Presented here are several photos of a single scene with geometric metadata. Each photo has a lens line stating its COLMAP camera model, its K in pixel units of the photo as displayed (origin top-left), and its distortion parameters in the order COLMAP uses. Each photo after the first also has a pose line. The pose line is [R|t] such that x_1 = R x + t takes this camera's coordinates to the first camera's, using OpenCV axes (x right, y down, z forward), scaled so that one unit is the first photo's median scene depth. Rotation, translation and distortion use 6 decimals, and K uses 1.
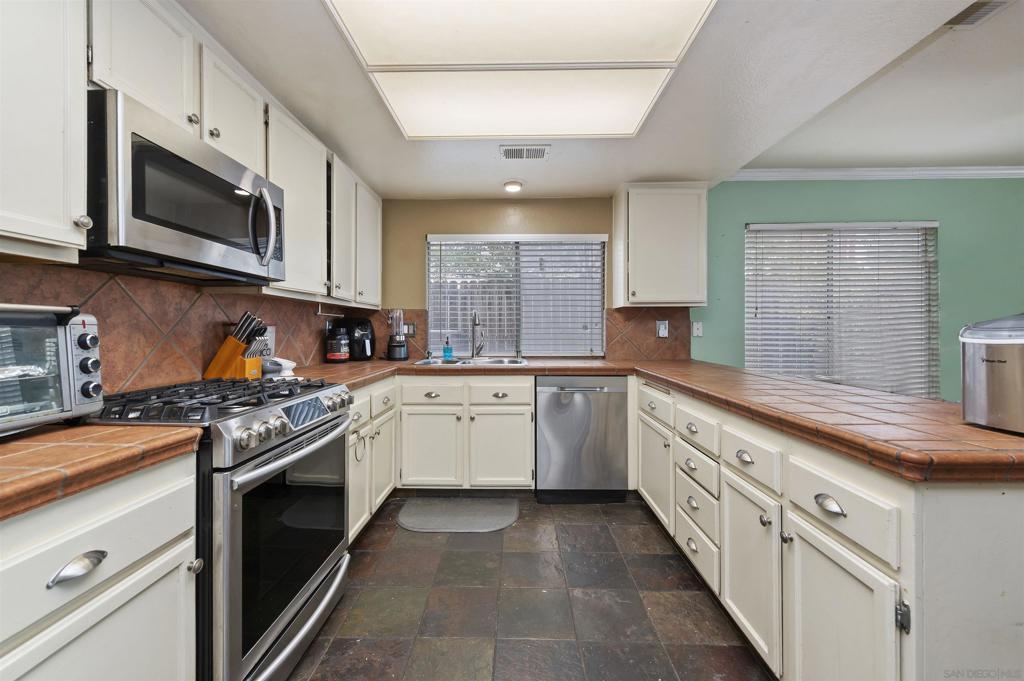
lens RADIAL K [[411.7, 0, 512.7], [0, 411.7, 329.1], [0, 0, 1]] dist [0.010910, -0.005199]
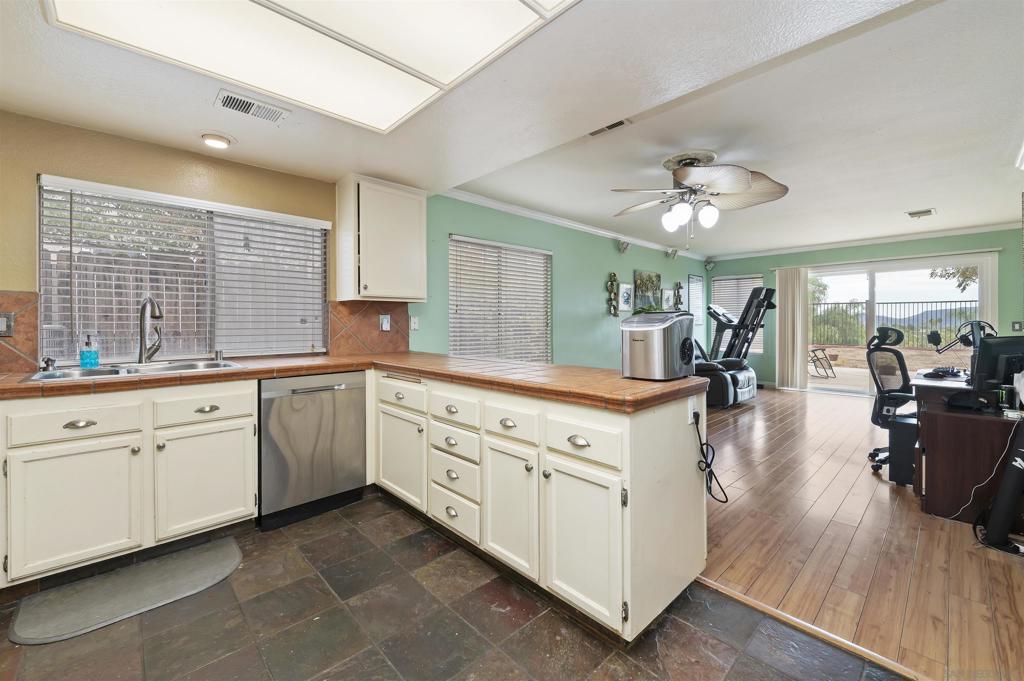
lens RADIAL K [[411.7, 0, 515.1], [0, 411.7, 321.5], [0, 0, 1]] dist [0.010910, -0.005199]
pose [[0.707801, 0.001163, 0.706411, -0.182403], [0.001422, 0.999994, -0.003072, 0.000090], [-0.706410, 0.003179, 0.707795, 0.049663]]
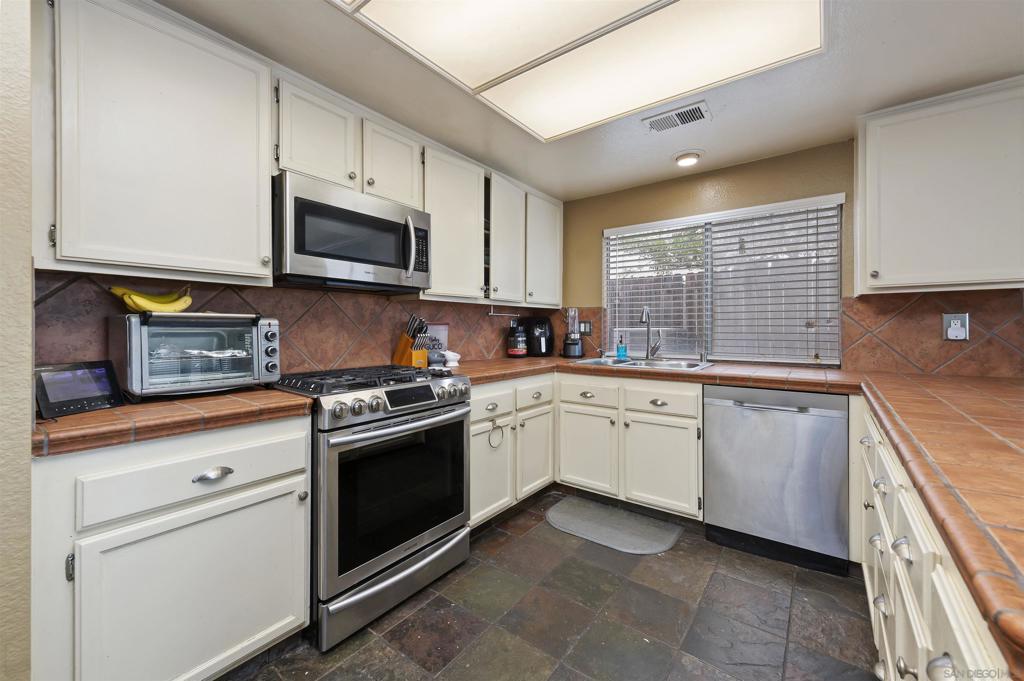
lens RADIAL K [[411.7, 0, 511.5], [0, 411.7, 325.9], [0, 0, 1]] dist [0.010910, -0.005199]
pose [[0.801378, -0.002827, -0.598151, 0.262118], [0.001863, 0.999996, -0.002230, -0.001608], [0.598155, 0.000672, 0.801380, 0.118454]]
